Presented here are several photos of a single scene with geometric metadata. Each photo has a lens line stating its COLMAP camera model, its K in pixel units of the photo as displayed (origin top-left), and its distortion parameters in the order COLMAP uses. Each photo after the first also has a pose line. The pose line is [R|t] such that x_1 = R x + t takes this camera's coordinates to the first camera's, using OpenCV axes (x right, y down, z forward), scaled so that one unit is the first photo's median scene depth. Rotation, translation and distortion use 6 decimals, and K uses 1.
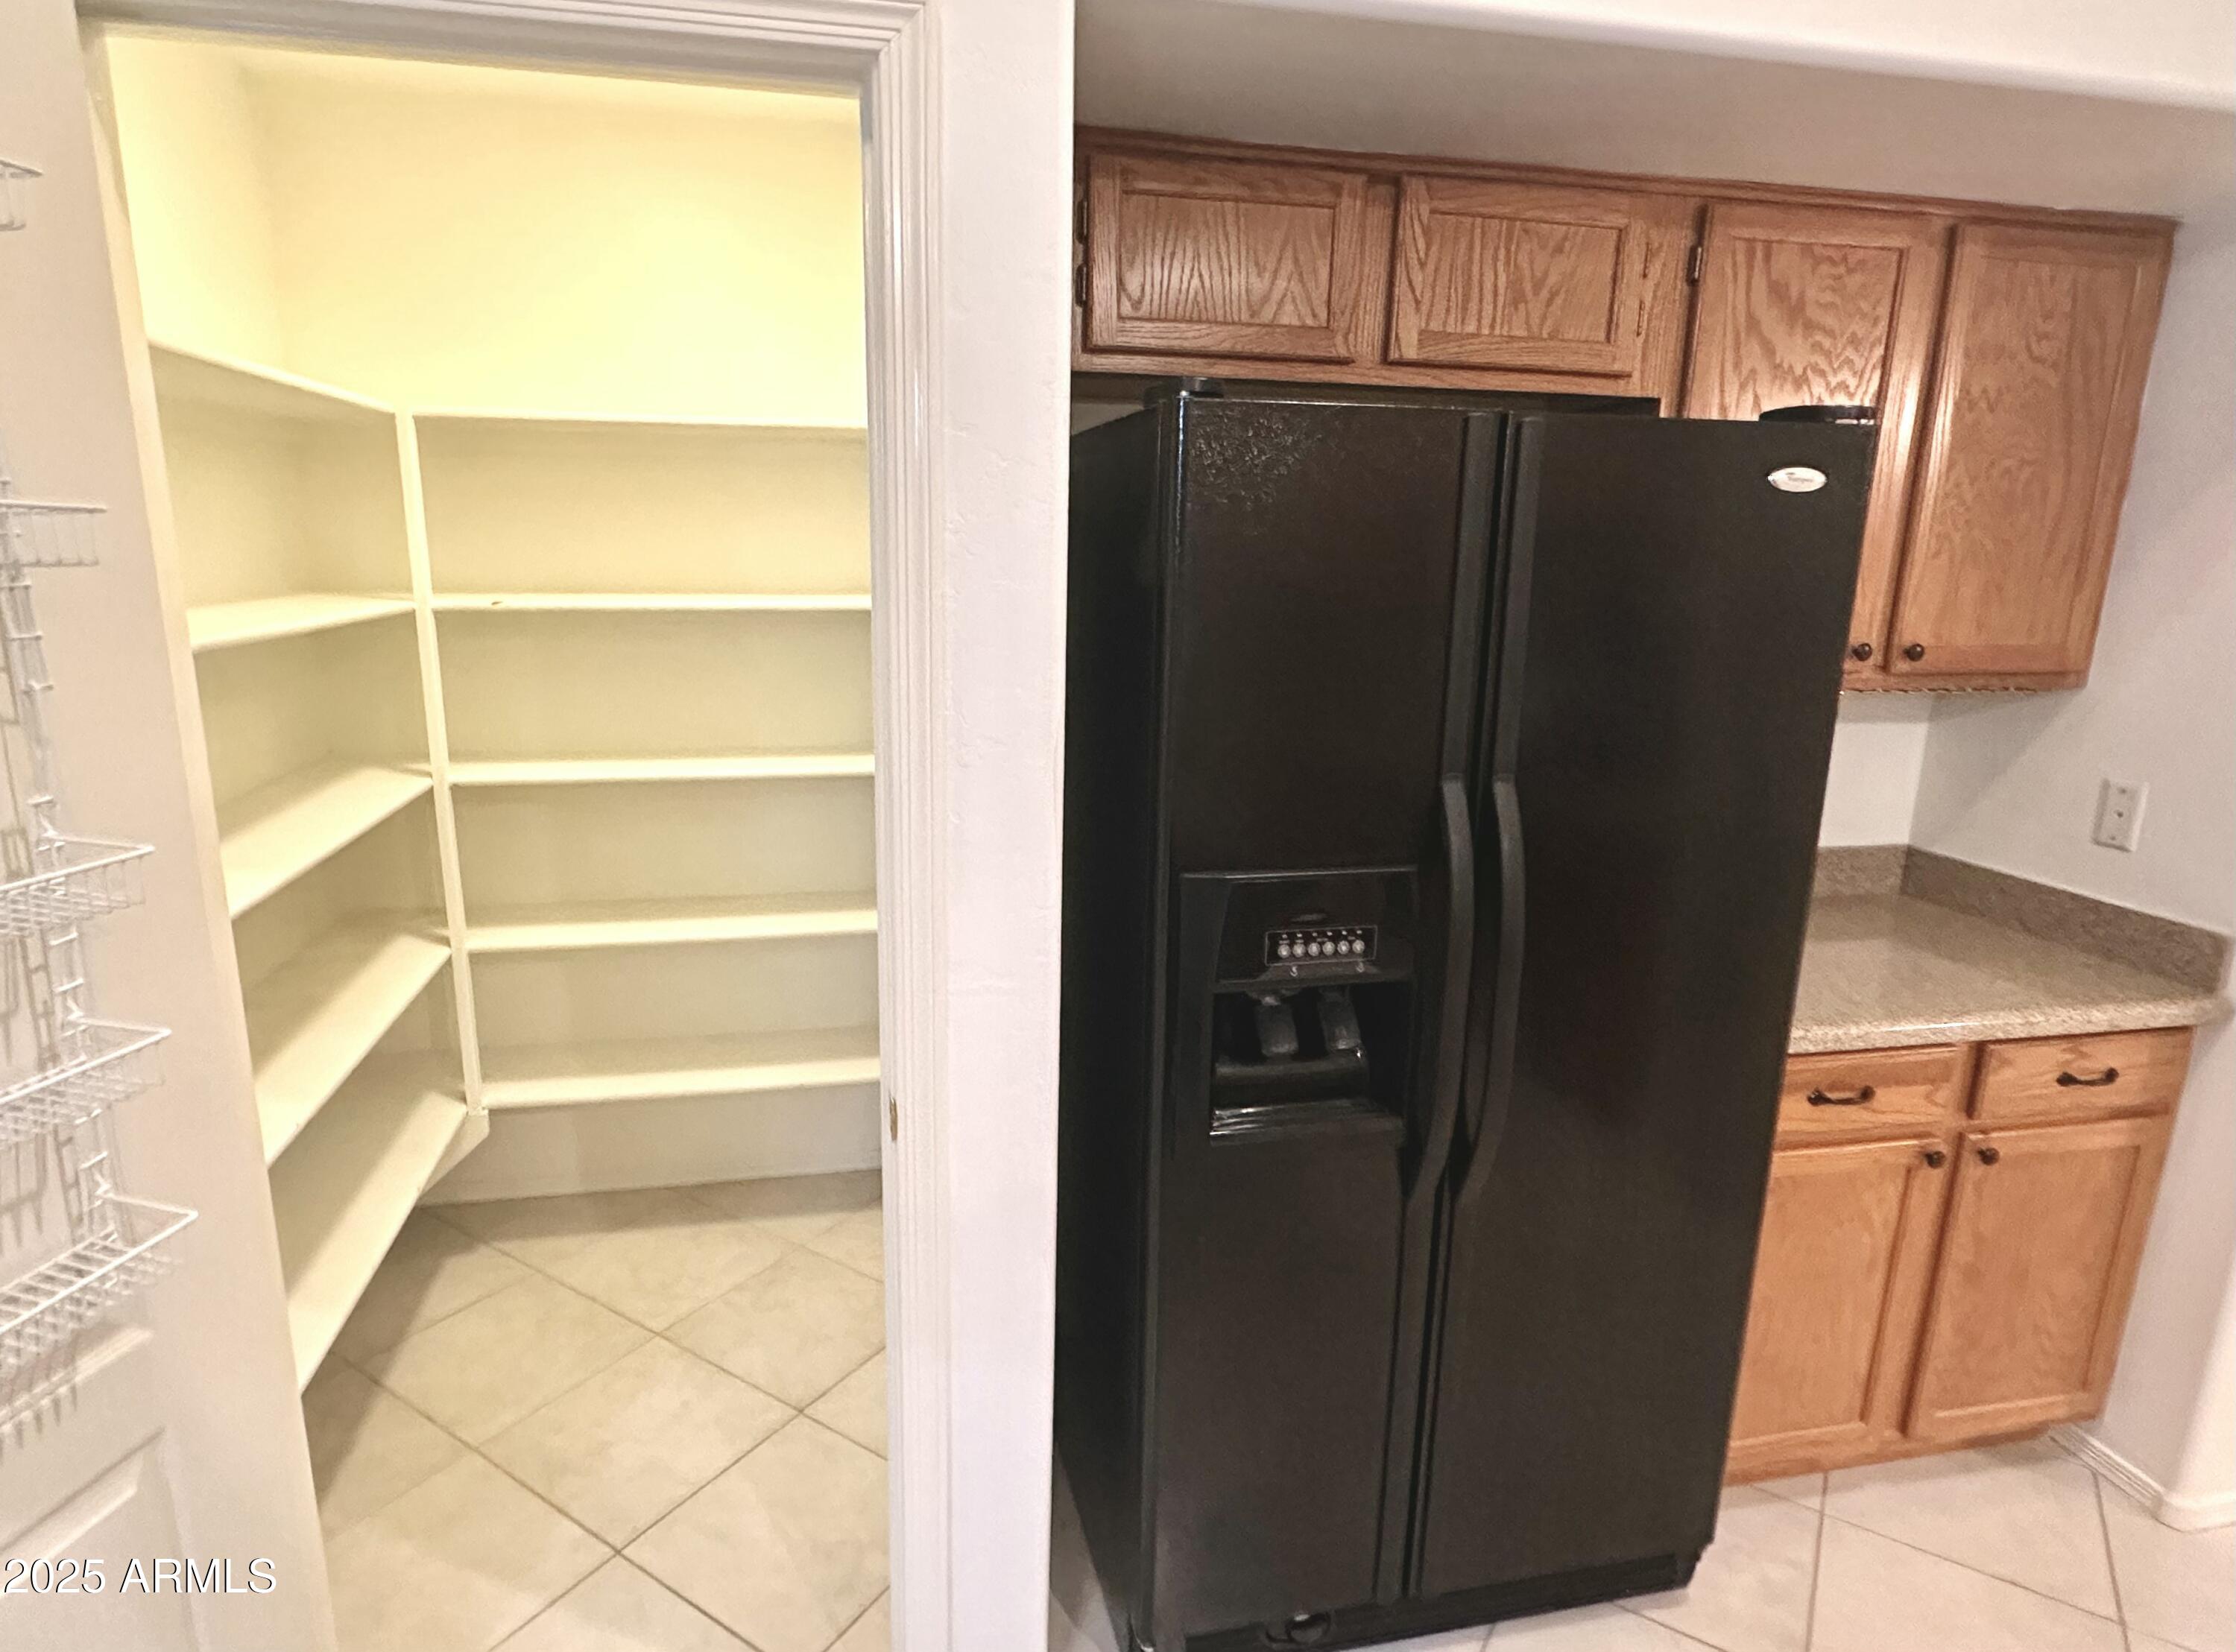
lens RADIAL K [[1247.3, 0, 1104.9], [0, 1247.3, 822.8], [0, 0, 1]] dist [-0.007267, -0.001938]
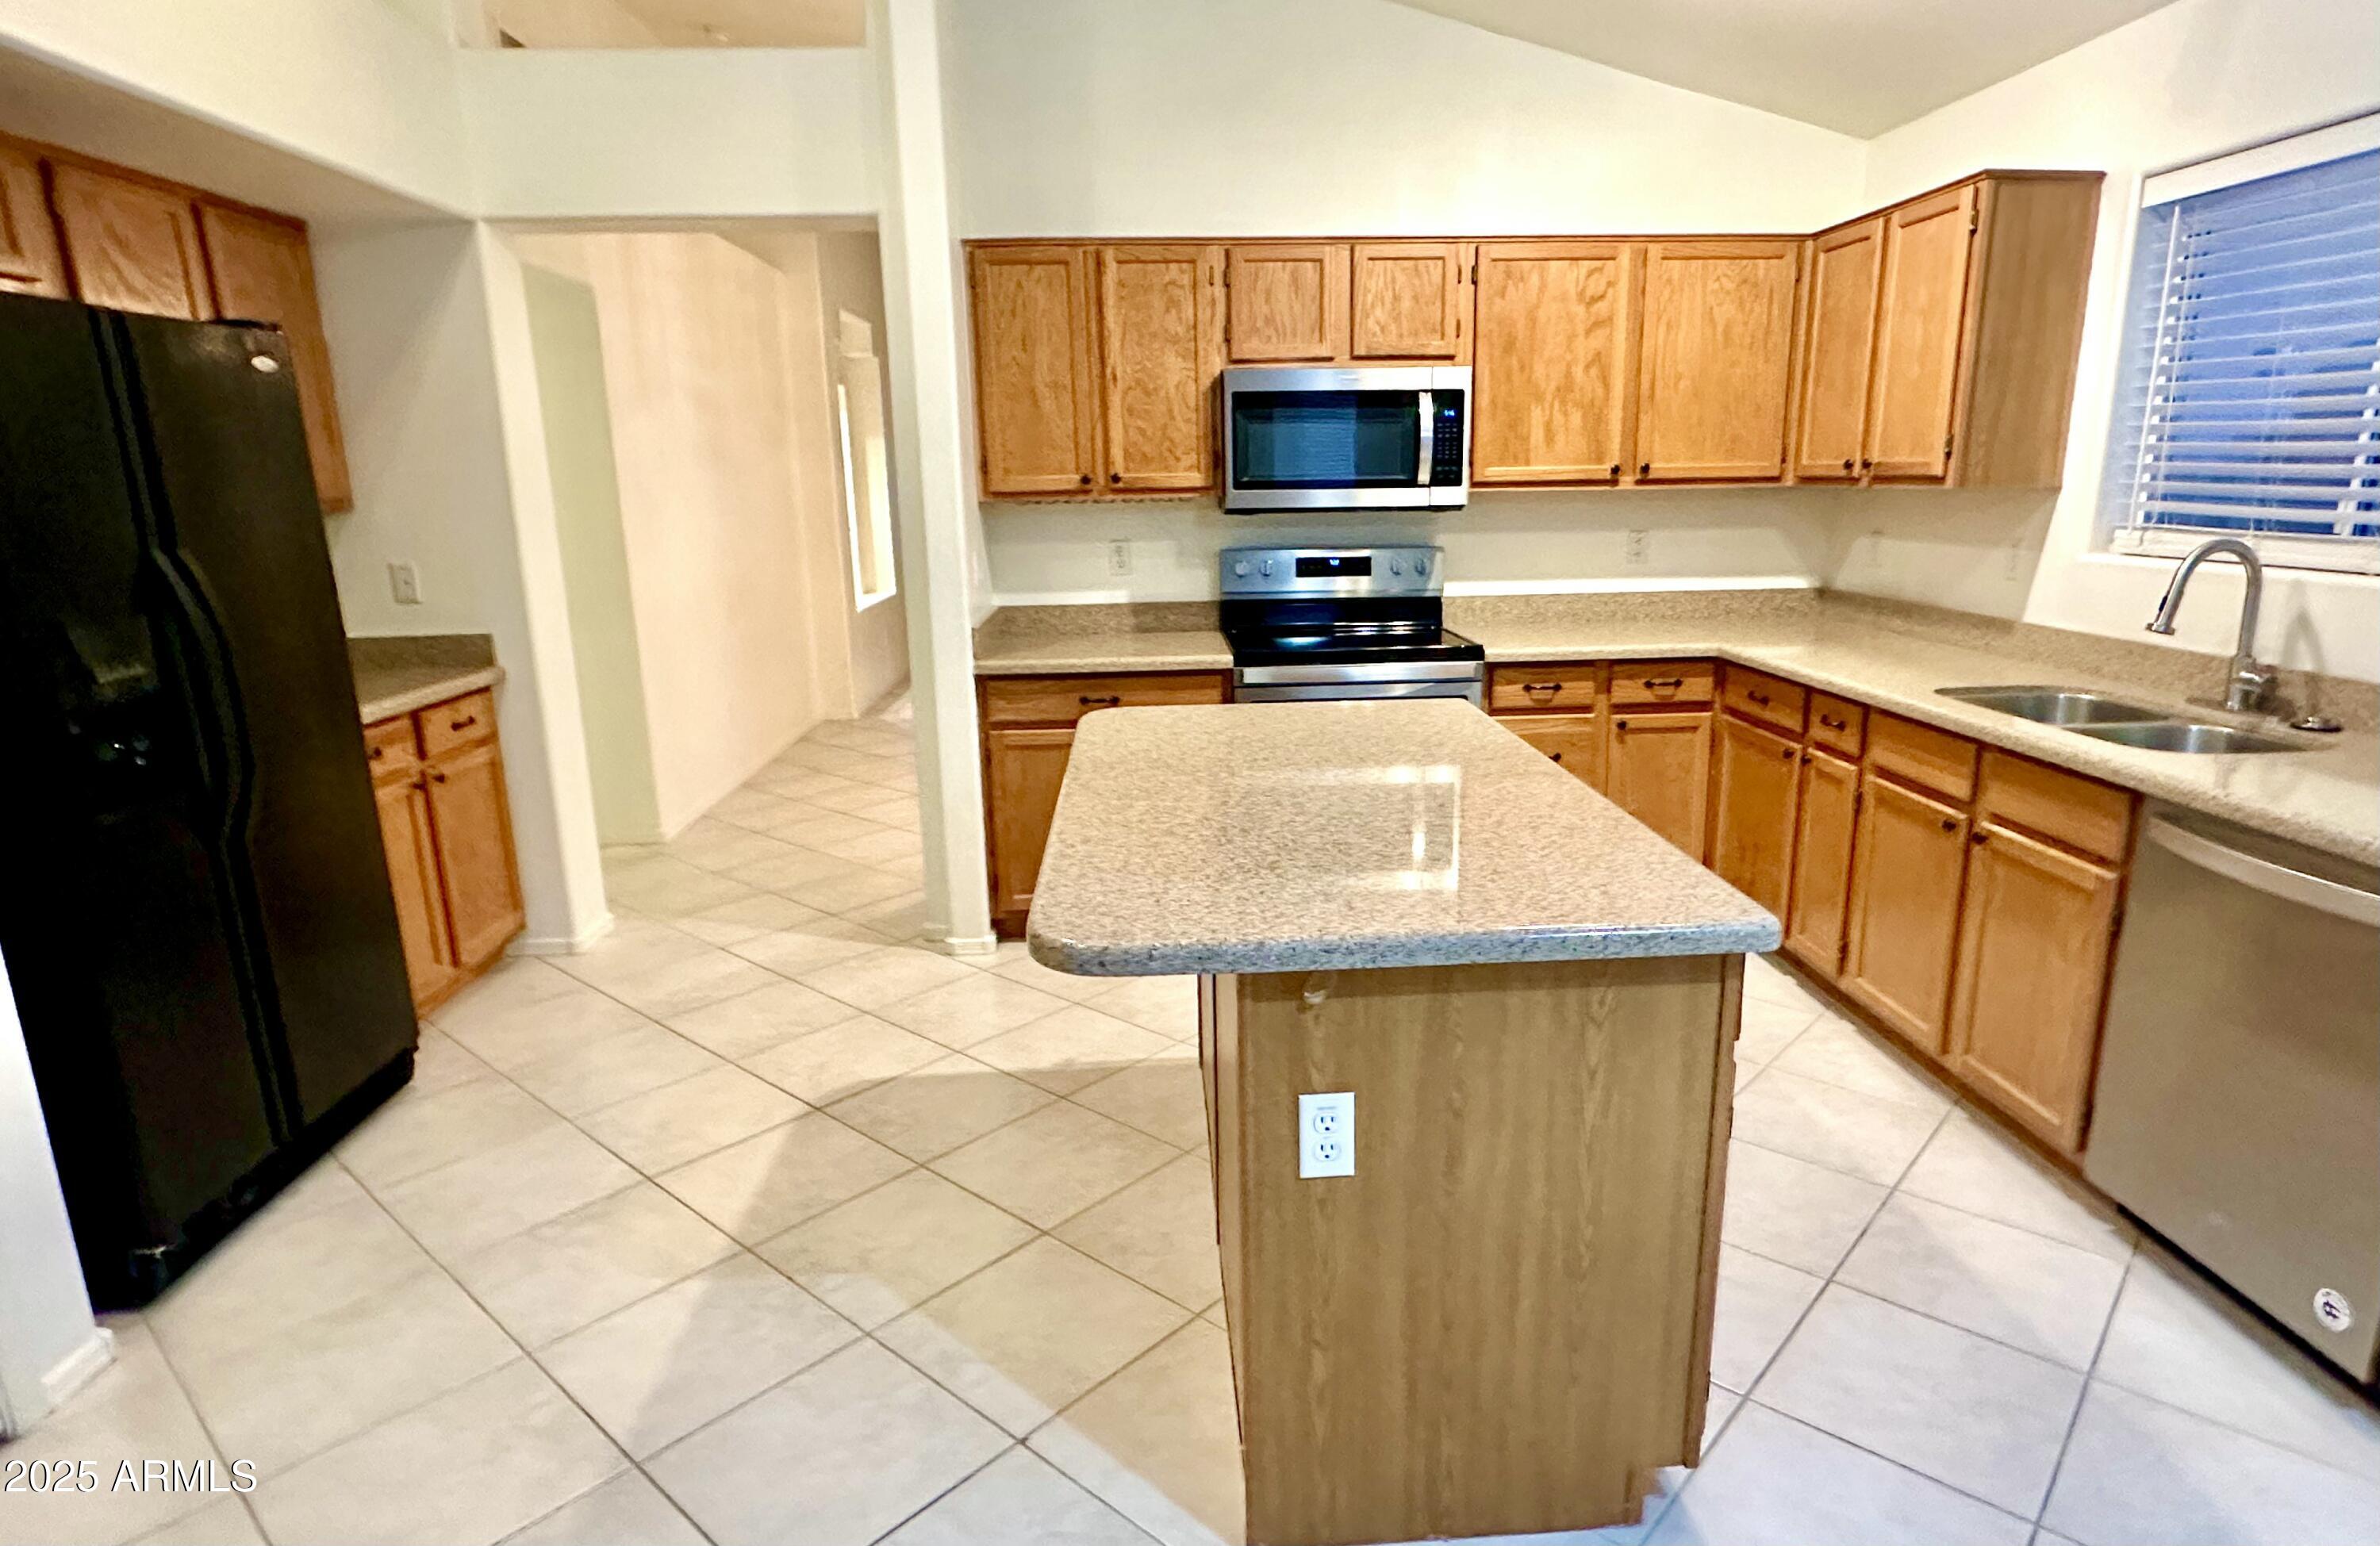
lens RADIAL K [[1316.1, 0, 1254.5], [0, 1316.1, 830.5], [0, 0, 1]] dist [0.001899, -0.002048]
pose [[0.117515, -0.273233, 0.954743, -0.915515], [0.235869, 0.941572, 0.240432, 0.164518], [-0.964653, 0.196940, 0.175096, -0.391119]]
